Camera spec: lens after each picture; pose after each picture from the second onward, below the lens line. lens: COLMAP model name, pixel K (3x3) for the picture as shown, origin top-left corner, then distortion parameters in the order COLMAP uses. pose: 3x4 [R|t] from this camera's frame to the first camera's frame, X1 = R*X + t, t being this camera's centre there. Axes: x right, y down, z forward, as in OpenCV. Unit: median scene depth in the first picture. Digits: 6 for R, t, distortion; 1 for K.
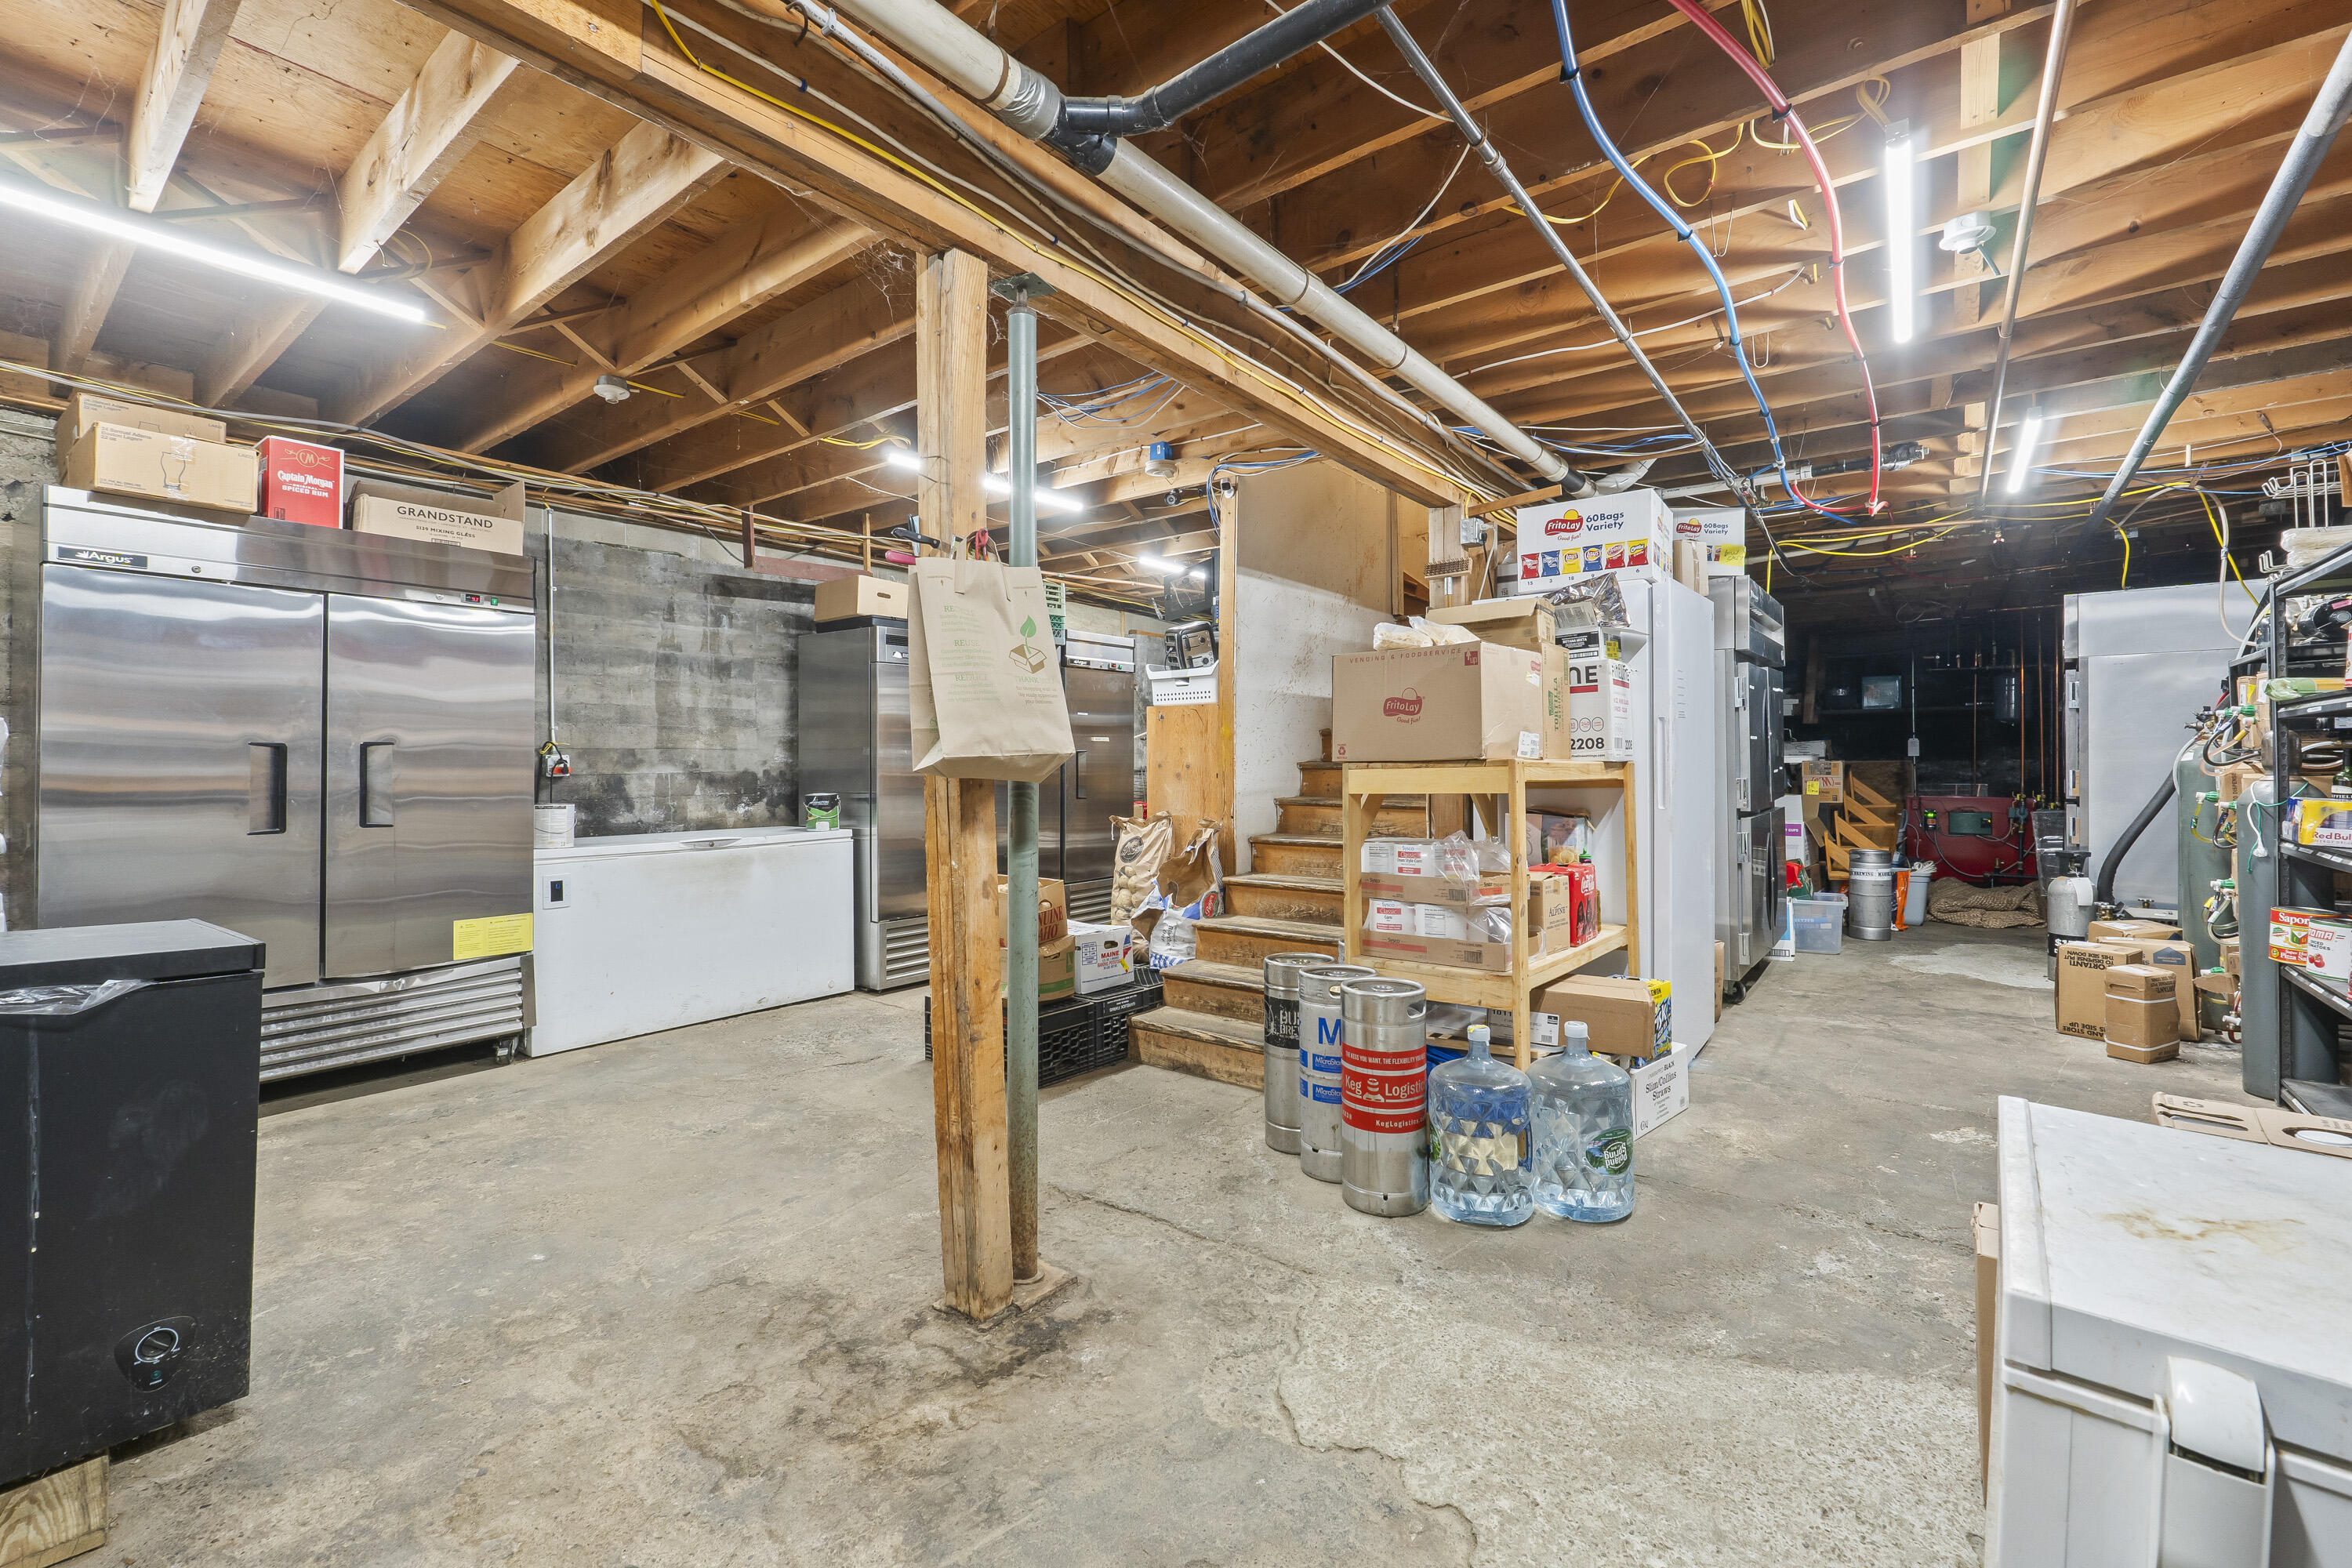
lens RADIAL K [[984.9, 0, 1173.3], [0, 984.9, 767.8], [0, 0, 1]] dist [-0.013413, -0.000473]
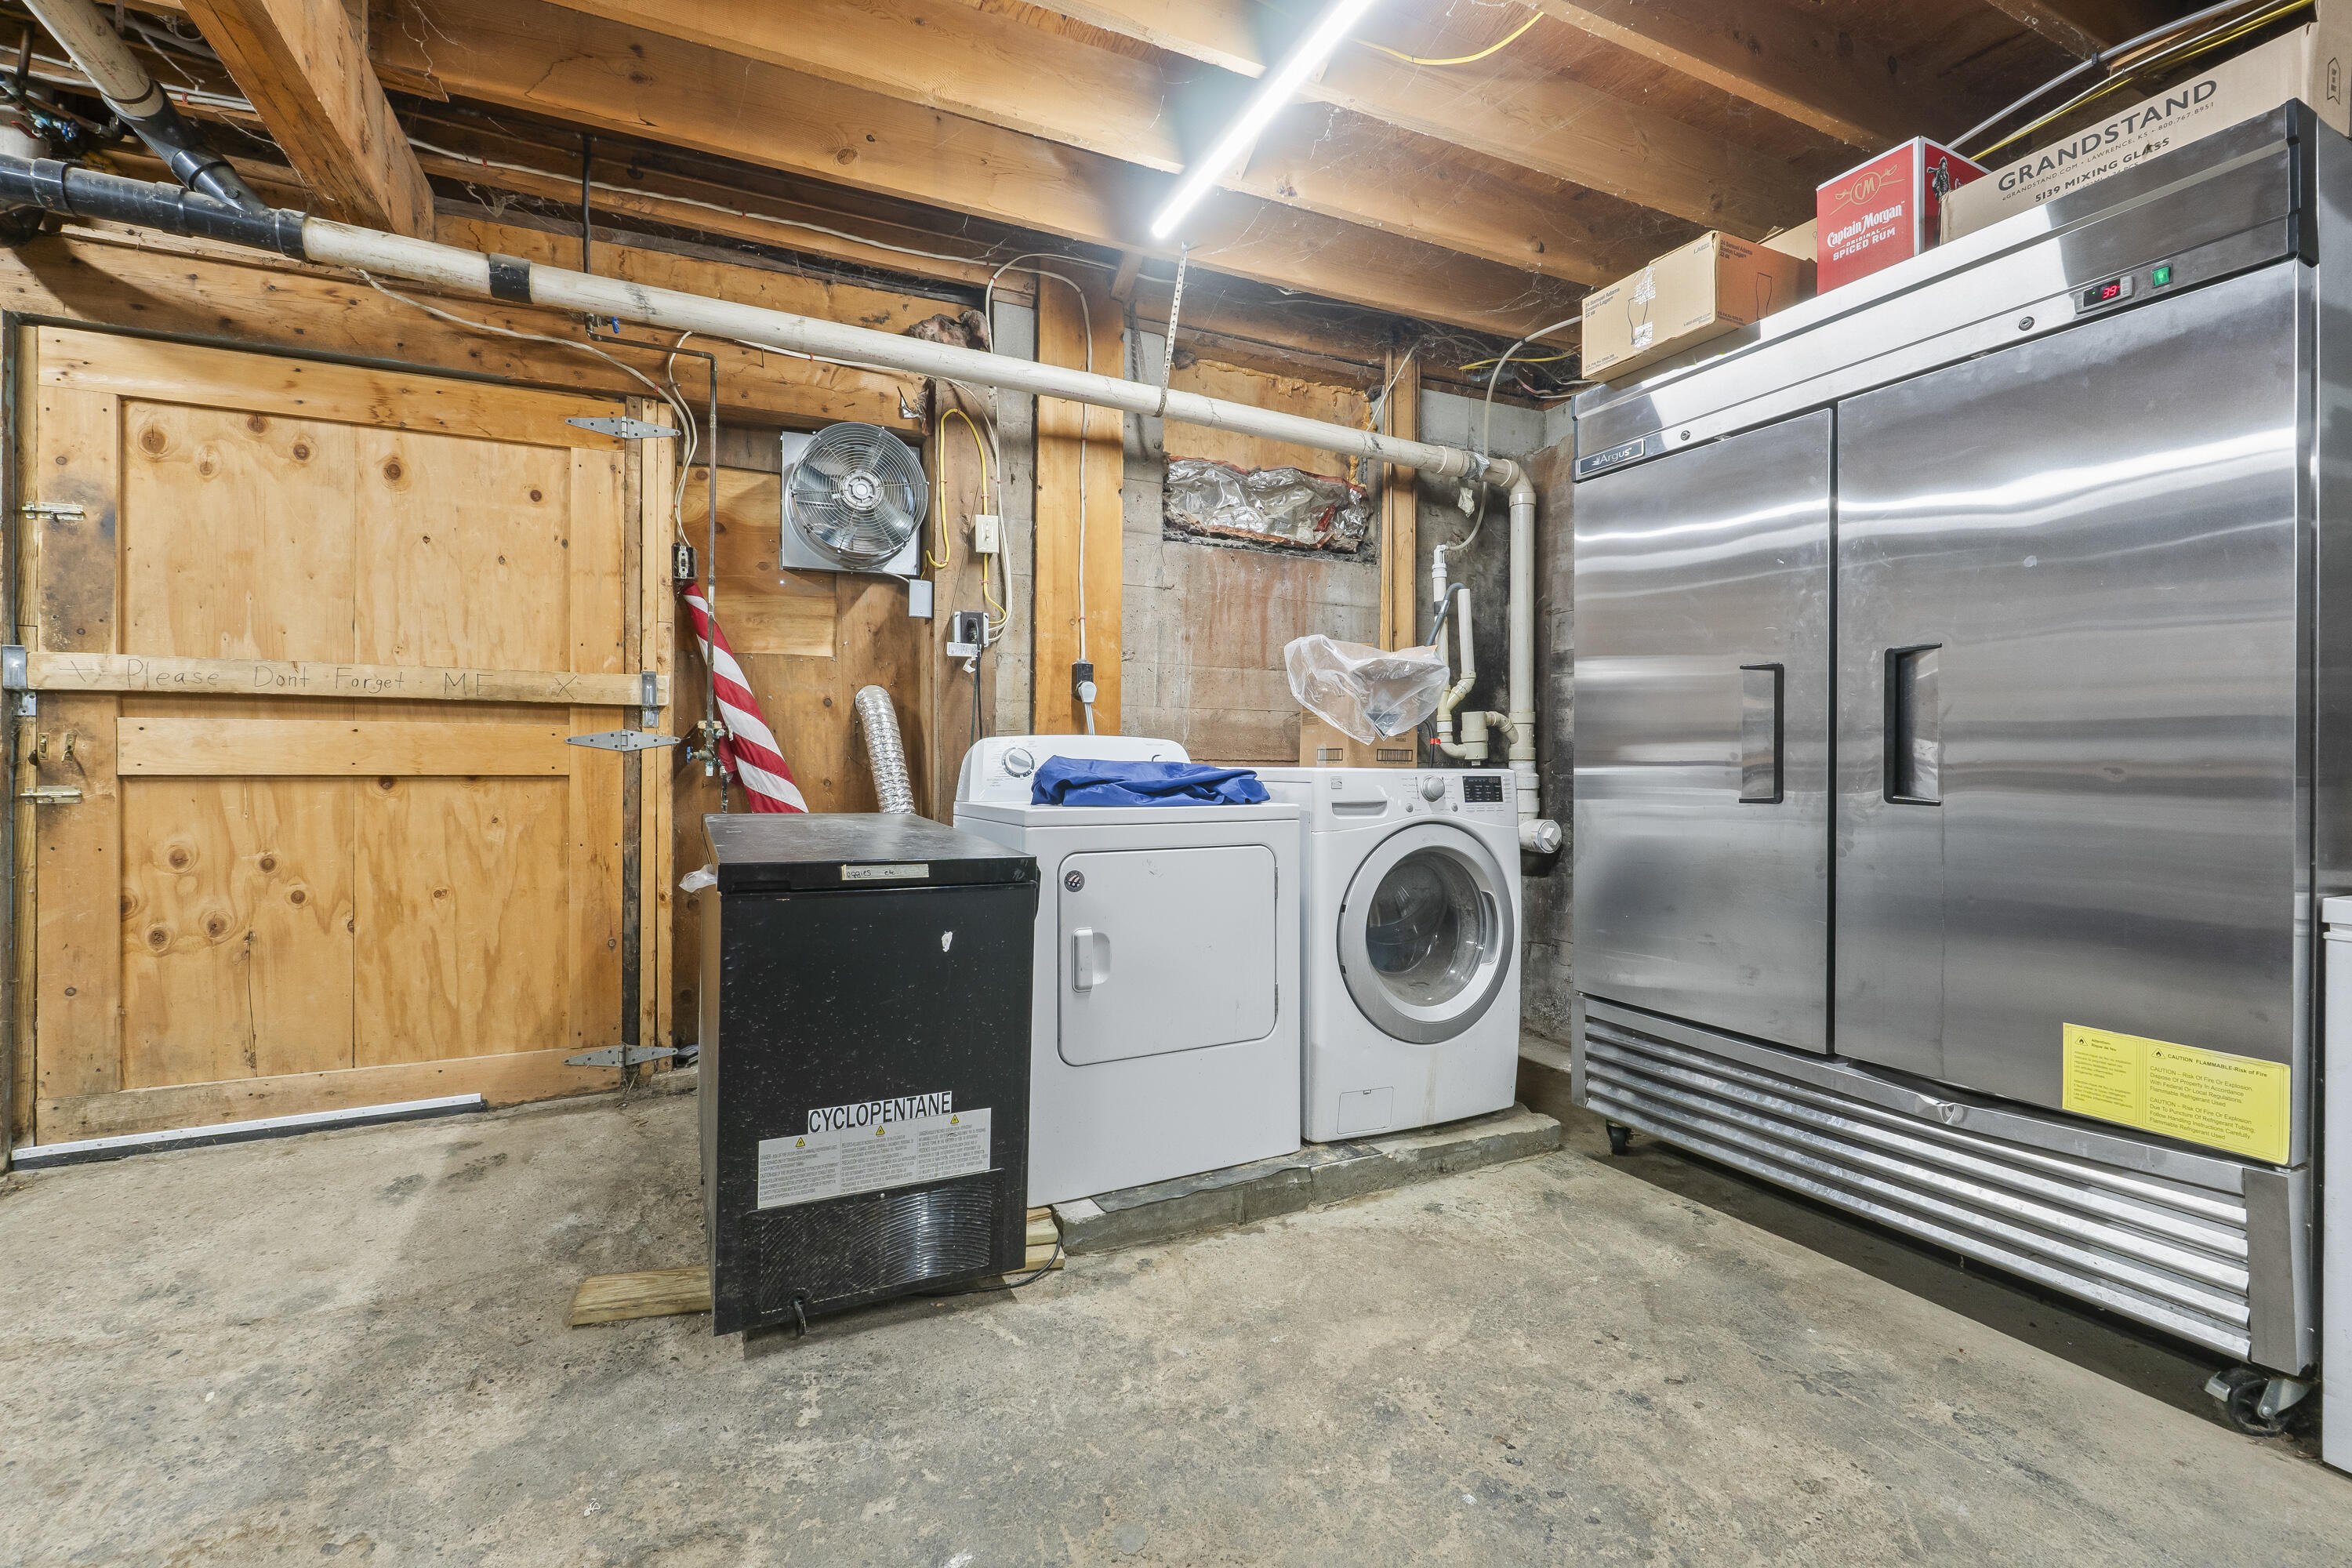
lens RADIAL K [[984.9, 0, 1174.4], [0, 984.9, 771.1], [0, 0, 1]] dist [-0.013413, -0.000473]
pose [[-0.459096, 0.001537, -0.888385, -0.174925], [-0.007787, 0.999953, 0.005754, 0.048778], [0.888353, 0.009559, -0.459062, 1.011662]]
